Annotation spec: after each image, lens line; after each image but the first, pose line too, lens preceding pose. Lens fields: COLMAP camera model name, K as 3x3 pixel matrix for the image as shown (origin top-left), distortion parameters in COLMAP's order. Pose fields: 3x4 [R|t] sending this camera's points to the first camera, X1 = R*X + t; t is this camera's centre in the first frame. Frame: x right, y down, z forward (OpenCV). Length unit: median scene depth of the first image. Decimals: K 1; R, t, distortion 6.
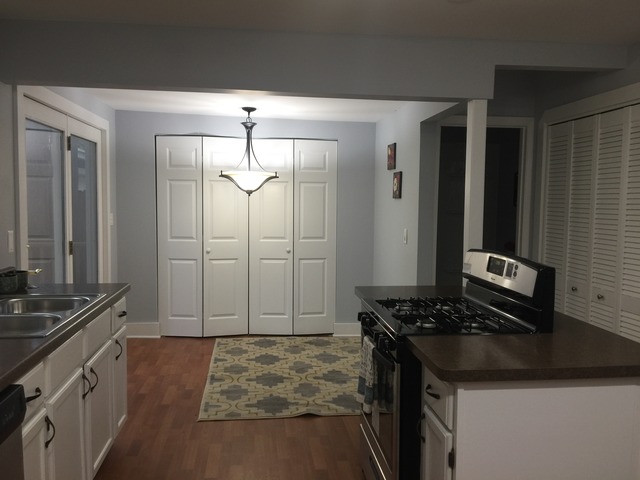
lens RADIAL K [[543.3, 0, 319.6], [0, 543.3, 235.4], [0, 0, 1]] dist [0.088971, -0.146382]
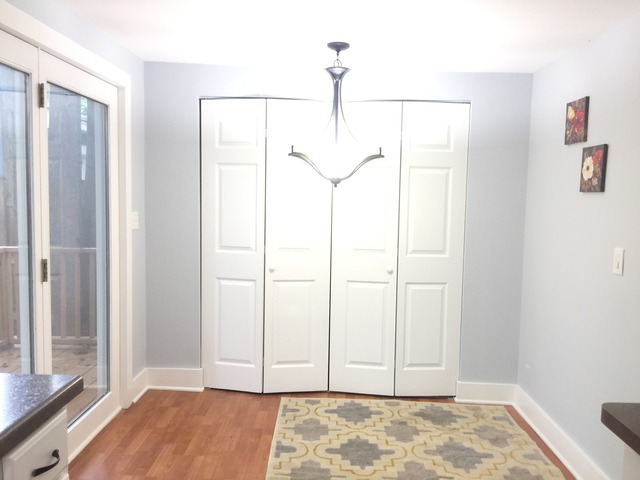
lens RADIAL K [[543.3, 0, 319.6], [0, 543.3, 235.4], [0, 0, 1]] dist [0.088971, -0.146382]
pose [[0.990688, 0.018727, -0.134858, -0.056846], [-0.017719, 0.999805, 0.008667, -0.020195], [0.134994, -0.006197, 0.990827, 0.348348]]
